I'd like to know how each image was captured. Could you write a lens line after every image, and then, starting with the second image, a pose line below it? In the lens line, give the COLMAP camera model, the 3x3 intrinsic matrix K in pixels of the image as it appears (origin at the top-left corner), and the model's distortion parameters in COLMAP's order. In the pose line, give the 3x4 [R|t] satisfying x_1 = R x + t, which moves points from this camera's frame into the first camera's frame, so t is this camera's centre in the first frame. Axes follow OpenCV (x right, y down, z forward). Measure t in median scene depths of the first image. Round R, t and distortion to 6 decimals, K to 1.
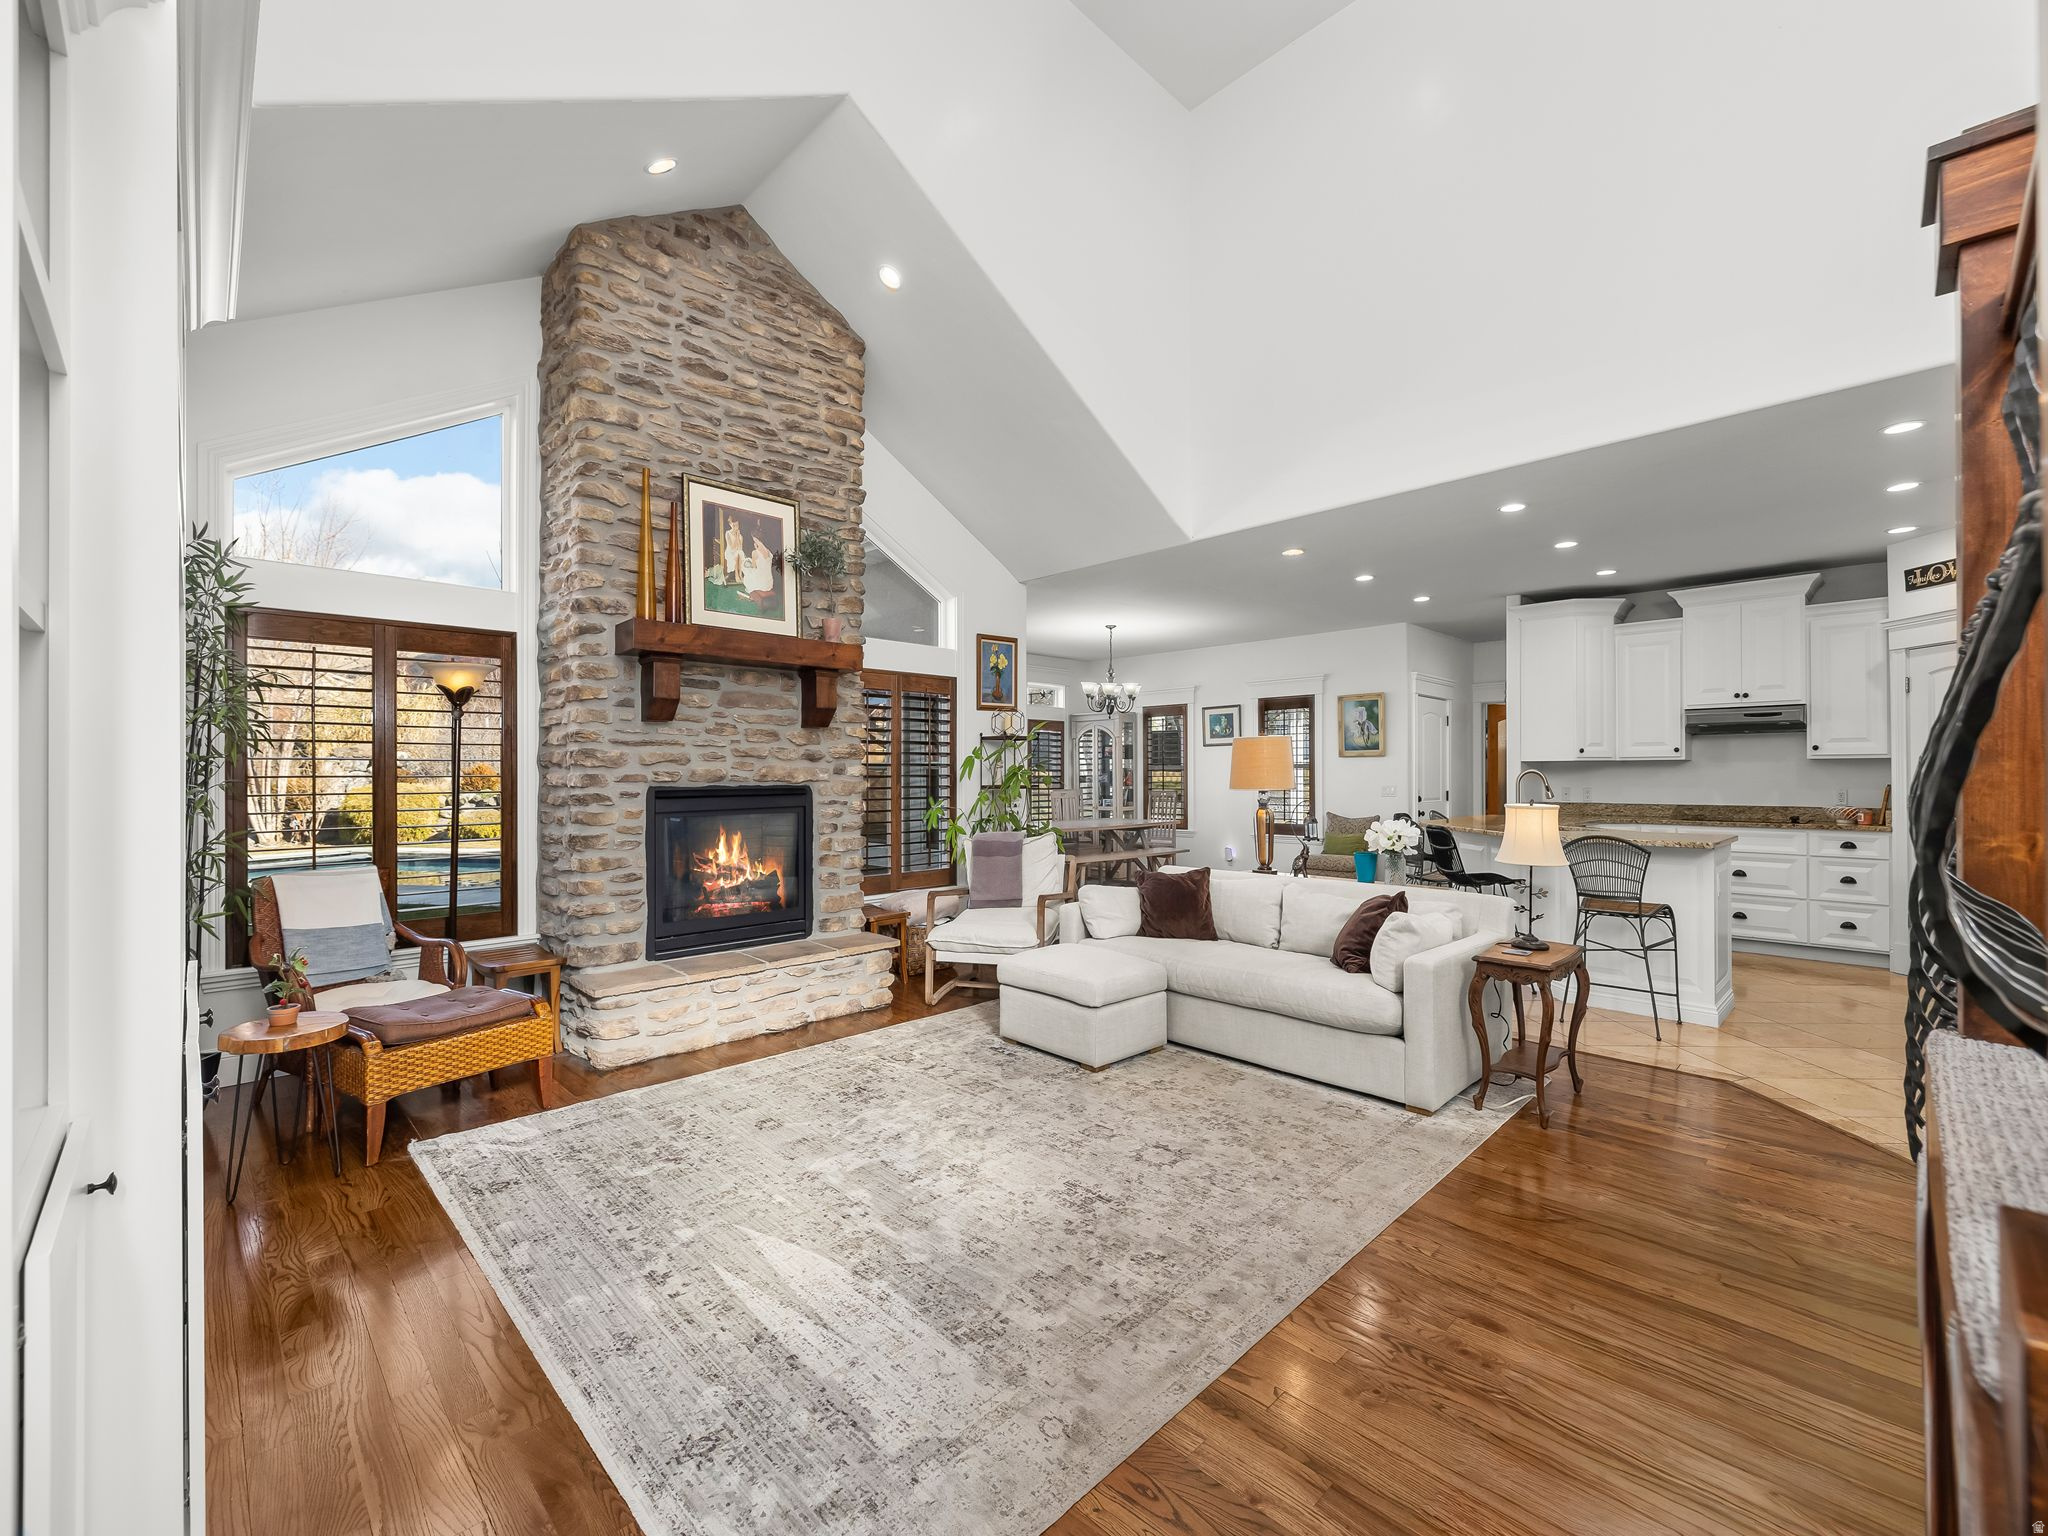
lens RADIAL K [[867.1, 0, 1011.3], [0, 867.1, 768.3], [0, 0, 1]] dist [0.001603, 0.000266]
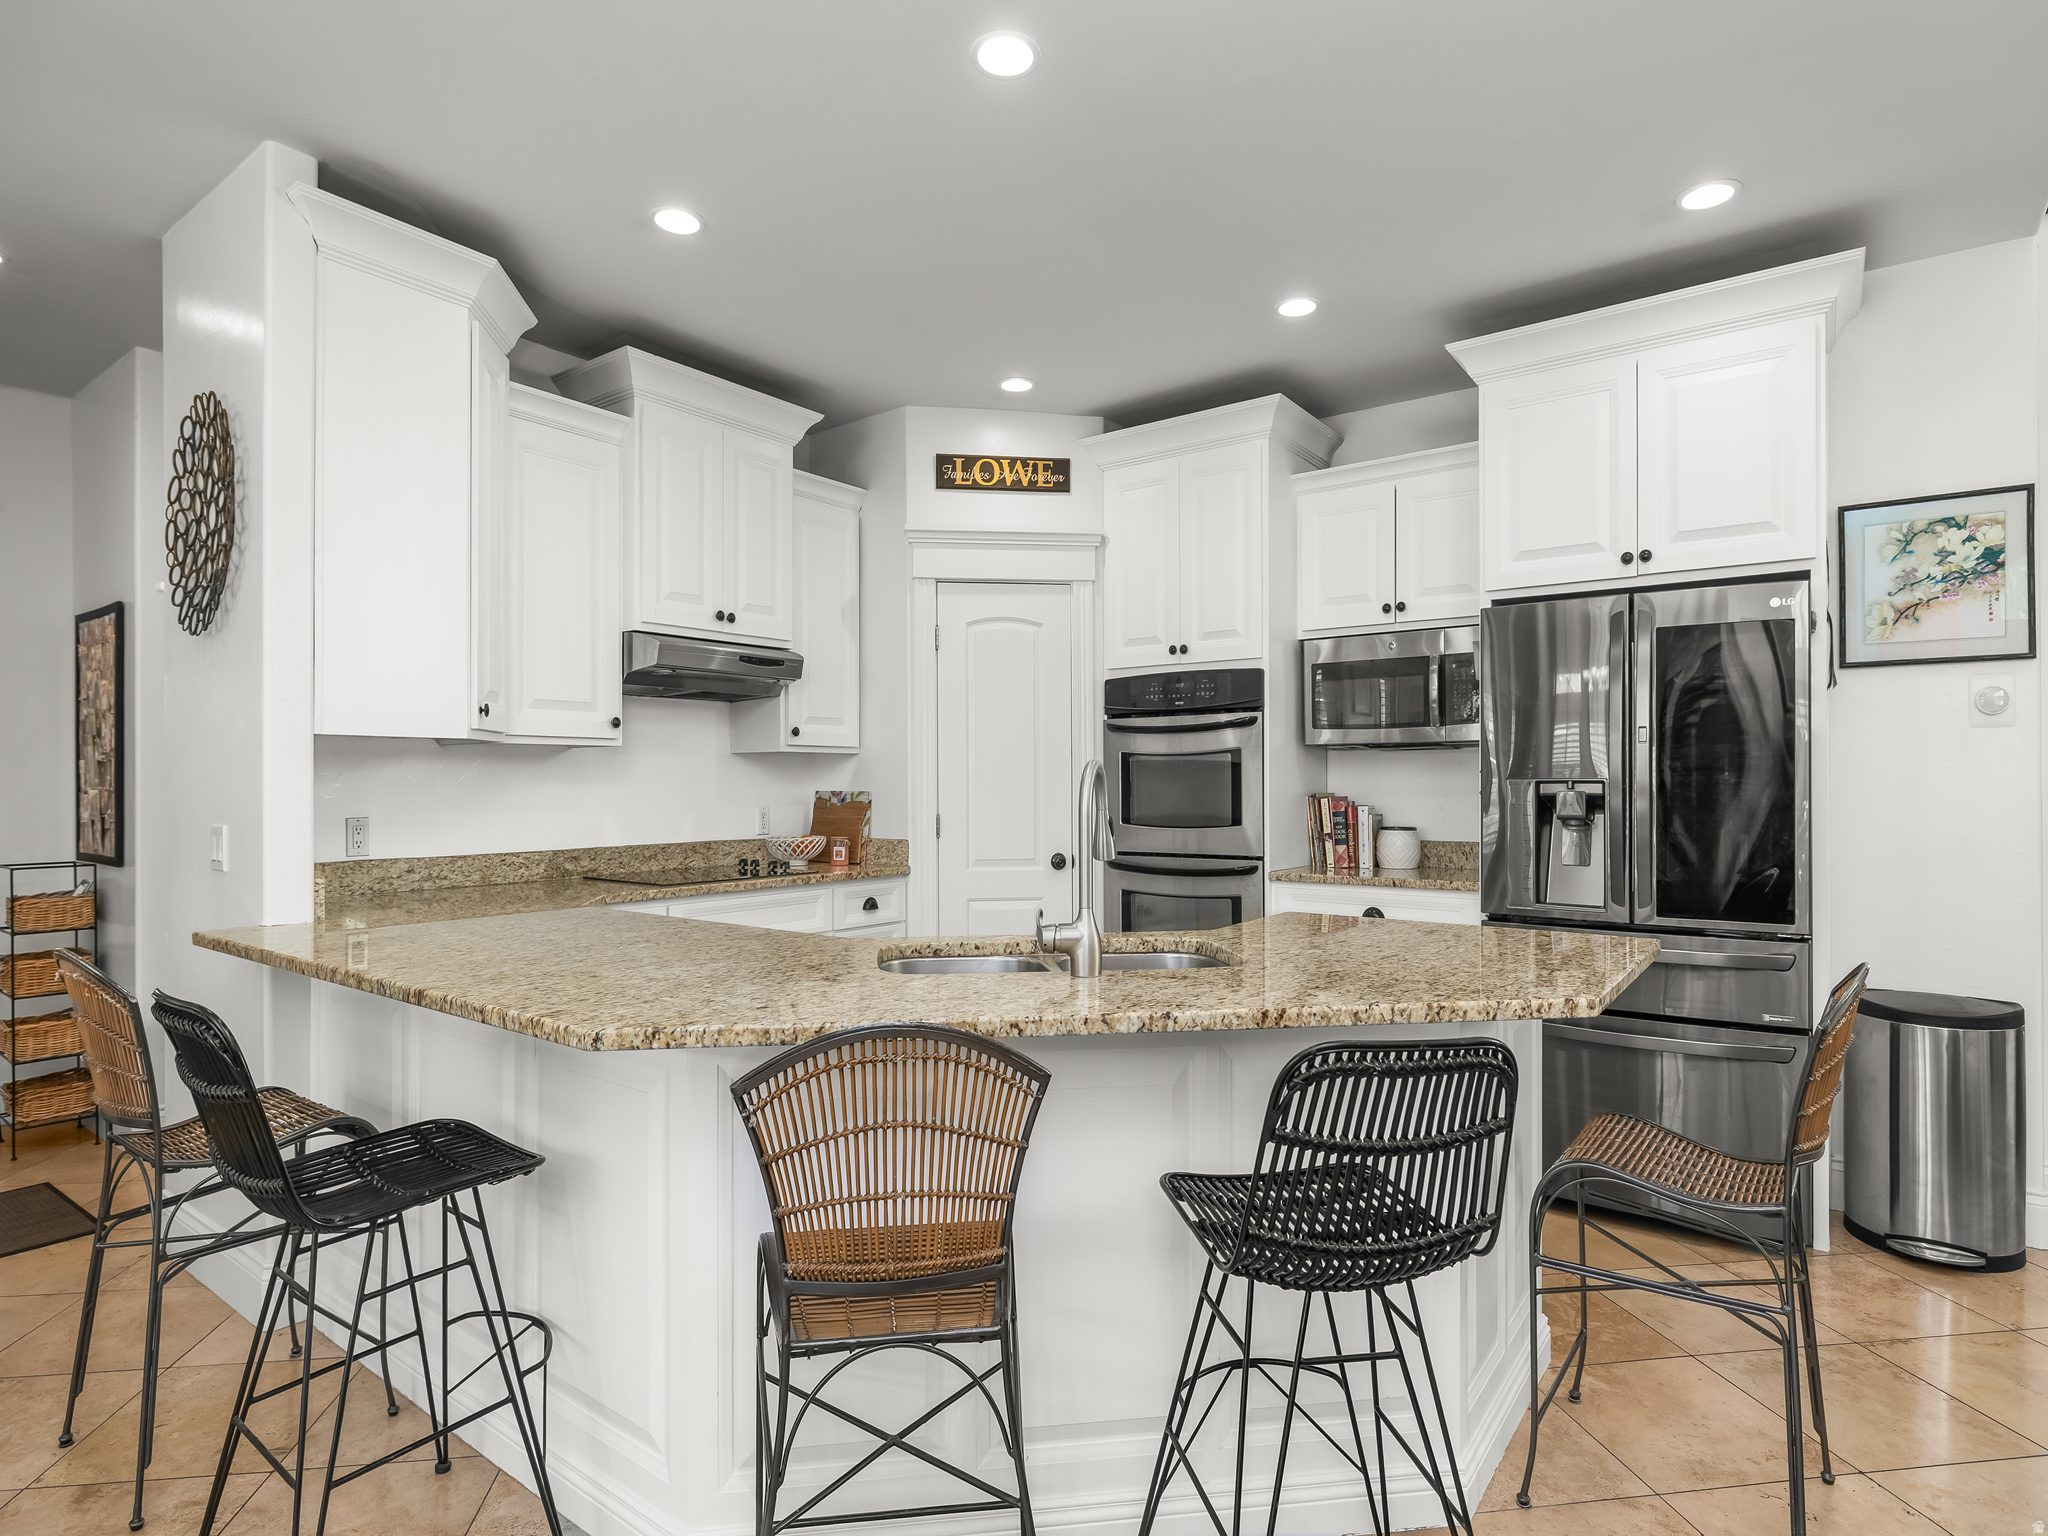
lens RADIAL K [[1100.3, 0, 1024.0], [0, 1100.3, 768.0], [0, 0, 1]] dist [0.000508, 0.000395]
pose [[-0.159543, 0.012648, 0.987110, 0.293648], [-0.007563, 0.999873, -0.014034, 0.010392], [-0.987162, -0.009705, -0.159428, 1.299452]]
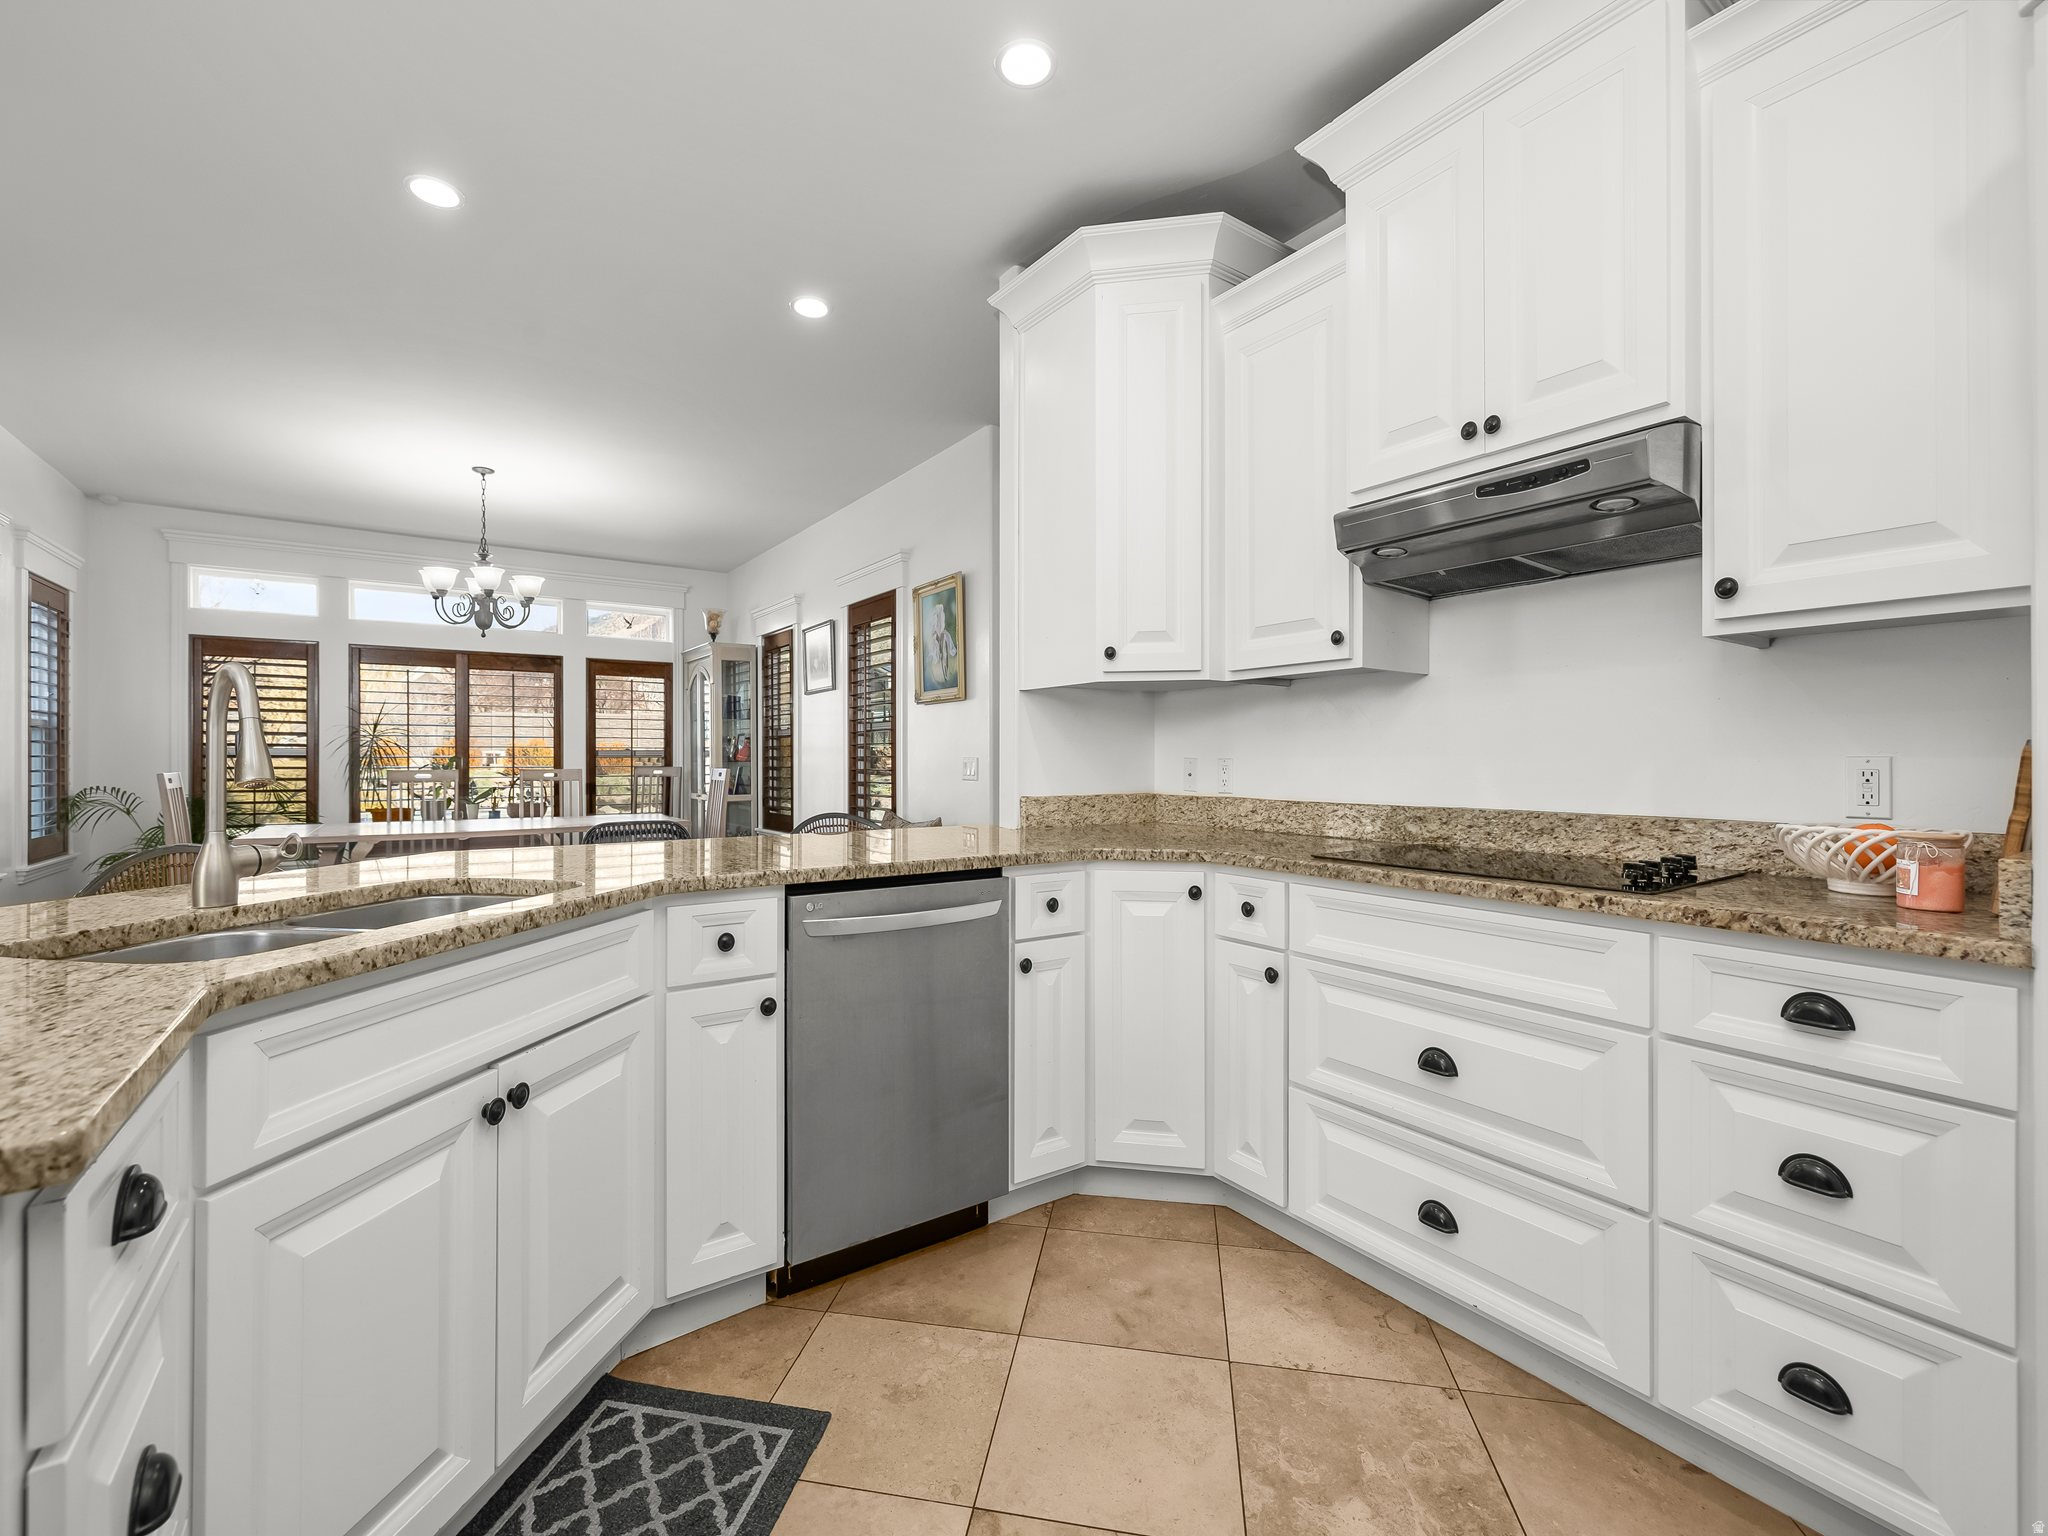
lens RADIAL K [[867.1, 0, 1011.3], [0, 867.1, 768.3], [0, 0, 1]] dist [0.001603, 0.000266]
pose [[0.985244, 0.002531, -0.171136, 1.026784], [0.000734, 0.999819, 0.019011, 0.030746], [0.171153, -0.018856, 0.985064, 0.964657]]
